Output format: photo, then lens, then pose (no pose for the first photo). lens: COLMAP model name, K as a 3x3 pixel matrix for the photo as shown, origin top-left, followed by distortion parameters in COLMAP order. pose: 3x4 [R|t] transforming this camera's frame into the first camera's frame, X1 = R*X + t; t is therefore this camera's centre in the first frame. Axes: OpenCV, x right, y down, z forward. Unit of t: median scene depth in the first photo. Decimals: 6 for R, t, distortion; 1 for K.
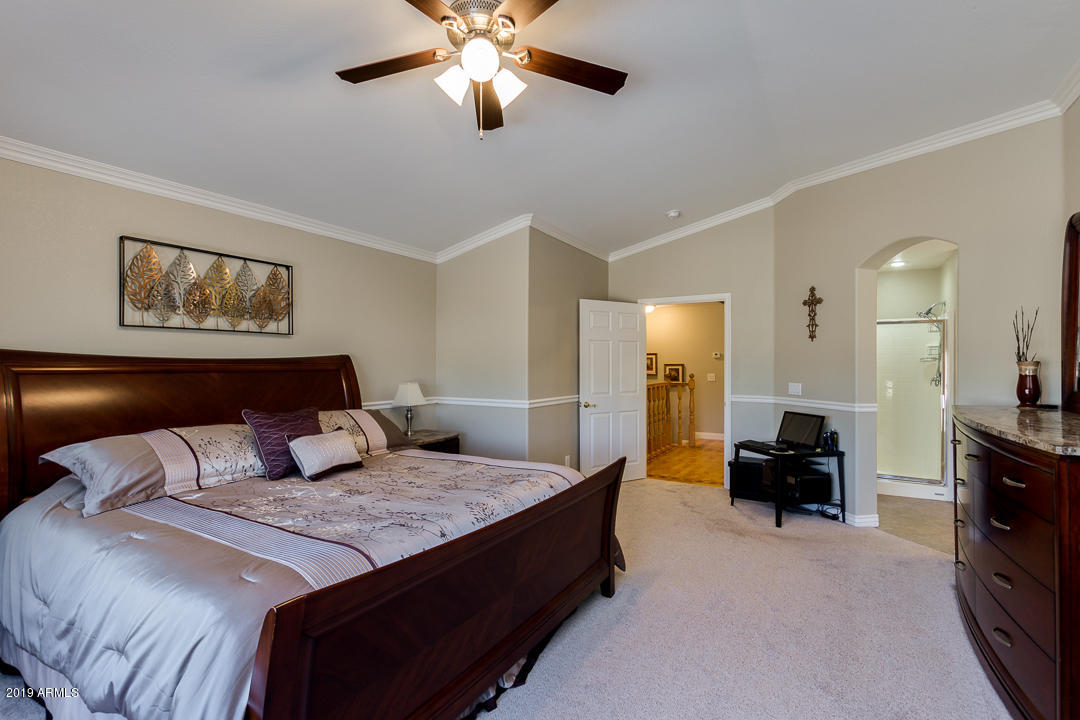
lens RADIAL K [[497.3, 0, 536.4], [0, 497.3, 363.0], [0, 0, 1]] dist [-0.000479, -0.001038]
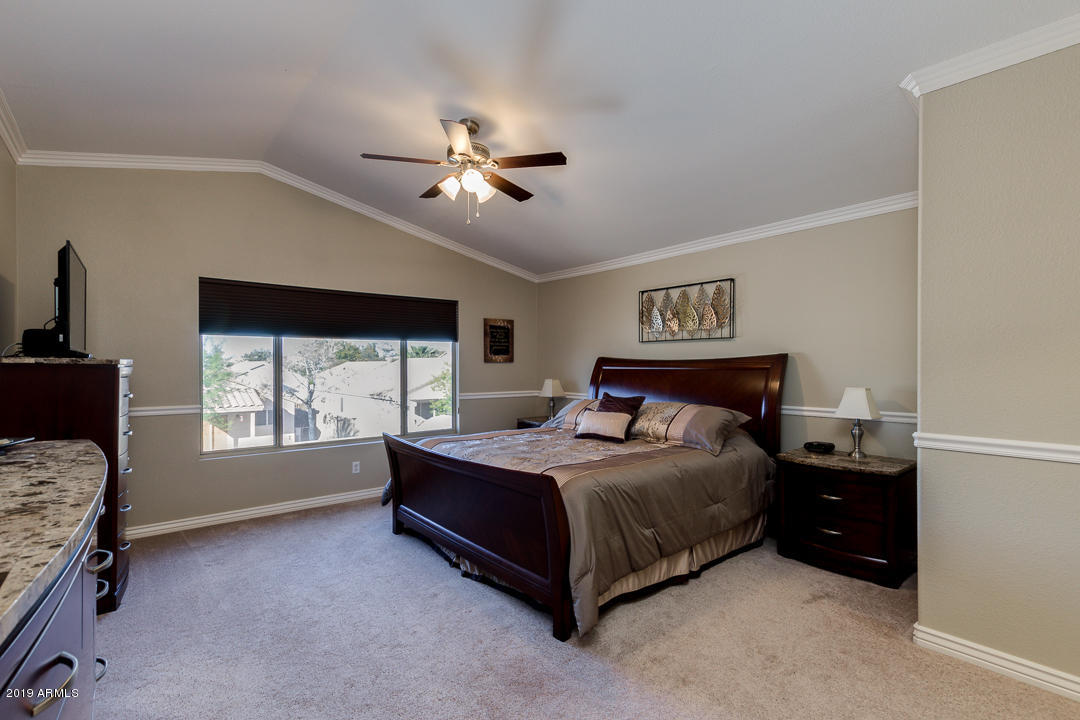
lens RADIAL K [[497.3, 0, 544.4], [0, 497.3, 368.0], [0, 0, 1]] dist [-0.000479, -0.001038]
pose [[-0.301198, 0.007765, -0.953530, 0.612825], [0.002222, 0.999970, 0.007441, 0.002233], [0.953559, 0.000123, -0.301206, 0.780062]]
